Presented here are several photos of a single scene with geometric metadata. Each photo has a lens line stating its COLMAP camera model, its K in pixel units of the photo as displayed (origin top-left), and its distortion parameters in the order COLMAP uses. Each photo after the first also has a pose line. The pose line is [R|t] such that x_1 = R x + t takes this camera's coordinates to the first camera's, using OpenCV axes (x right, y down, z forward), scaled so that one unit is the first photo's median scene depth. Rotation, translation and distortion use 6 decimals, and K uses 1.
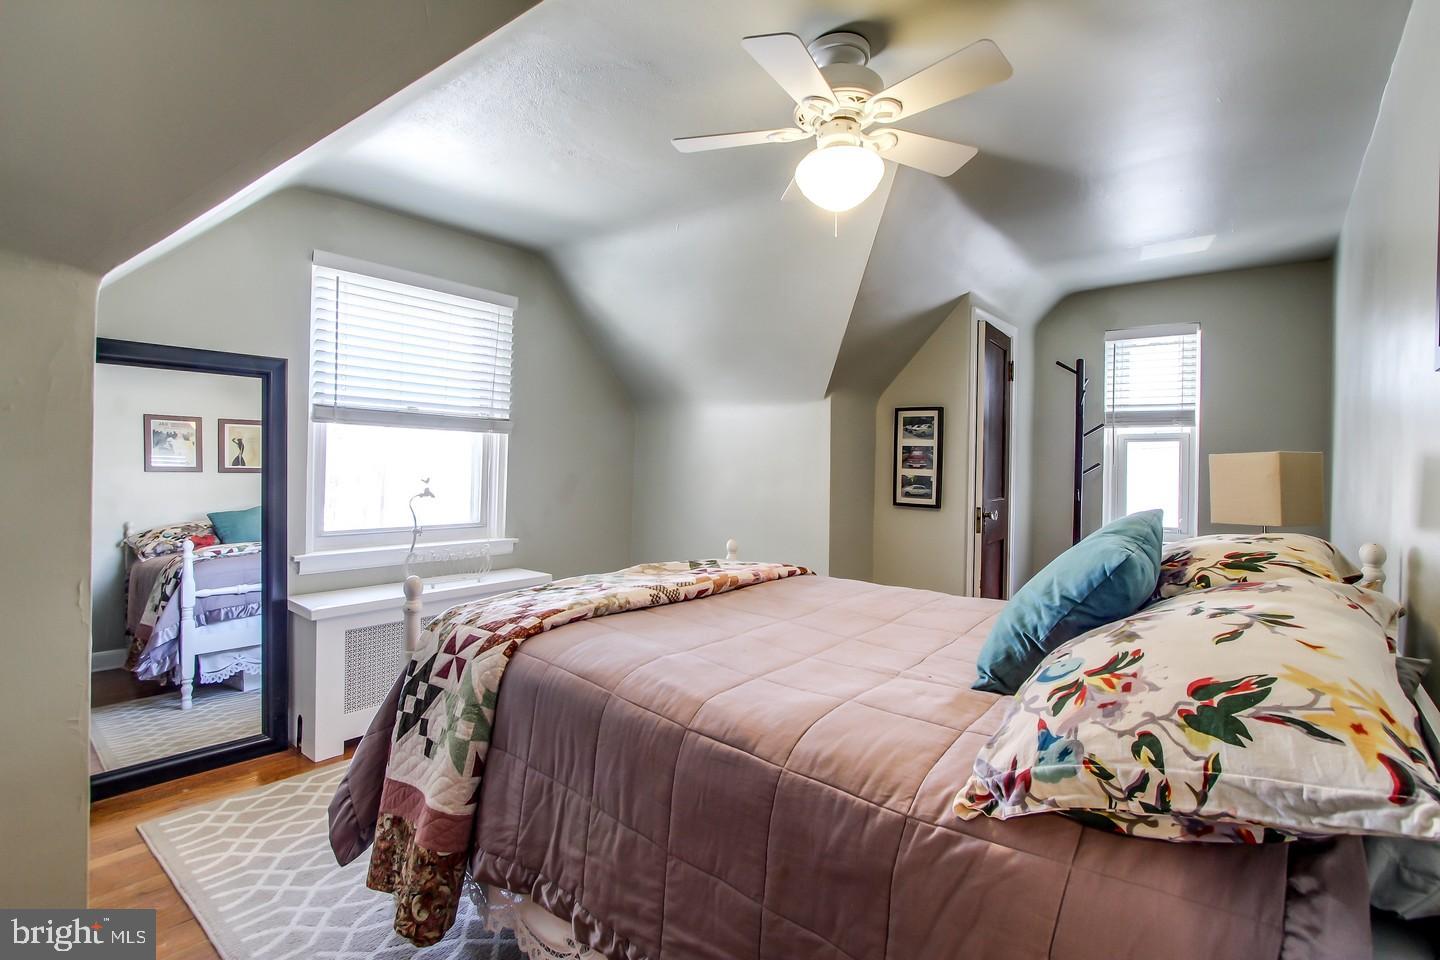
lens RADIAL K [[665.0, 0, 732.9], [0, 665.0, 465.5], [0, 0, 1]] dist [-0.003152, 0.000239]
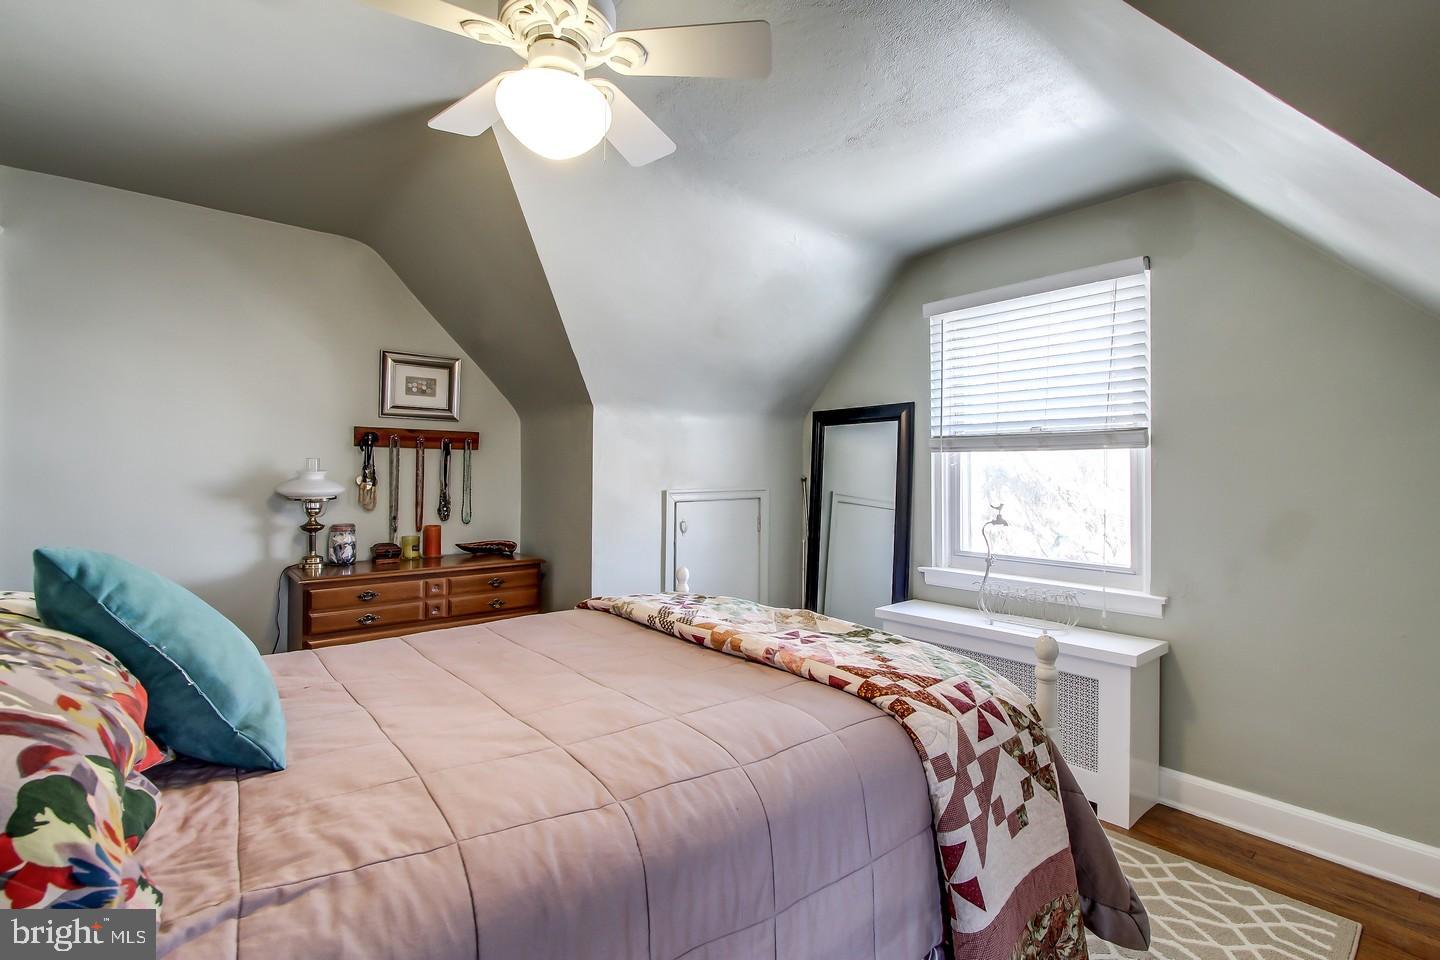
lens RADIAL K [[665.0, 0, 732.9], [0, 665.0, 465.5], [0, 0, 1]] dist [-0.003152, 0.000239]
pose [[-0.198645, -0.040732, -0.979225, 0.445493], [-0.014295, 0.999150, -0.038661, 0.005574], [0.979967, 0.006318, -0.199058, 0.713435]]
